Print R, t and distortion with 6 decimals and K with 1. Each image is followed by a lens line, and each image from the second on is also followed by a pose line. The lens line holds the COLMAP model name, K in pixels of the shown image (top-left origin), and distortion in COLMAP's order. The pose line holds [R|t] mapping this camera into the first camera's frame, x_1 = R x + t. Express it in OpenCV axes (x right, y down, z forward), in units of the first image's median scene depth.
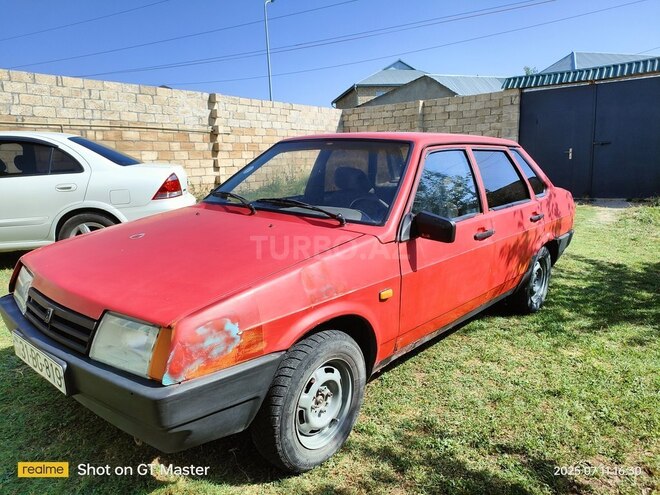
lens RADIAL K [[489.4, 0, 329.1], [0, 489.4, 247.4], [0, 0, 1]] dist [0.064215, -0.058292]
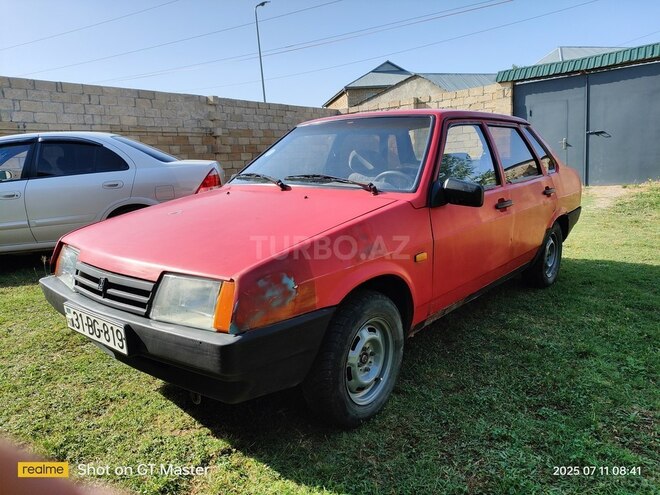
lens RADIAL K [[489.4, 0, 329.7], [0, 489.4, 250.3], [0, 0, 1]] dist [0.064215, -0.058292]
pose [[0.999043, -0.040821, 0.015730, -0.080309], [0.040917, 0.999145, -0.005846, 0.069465], [-0.015478, 0.006484, 0.999859, -0.027212]]
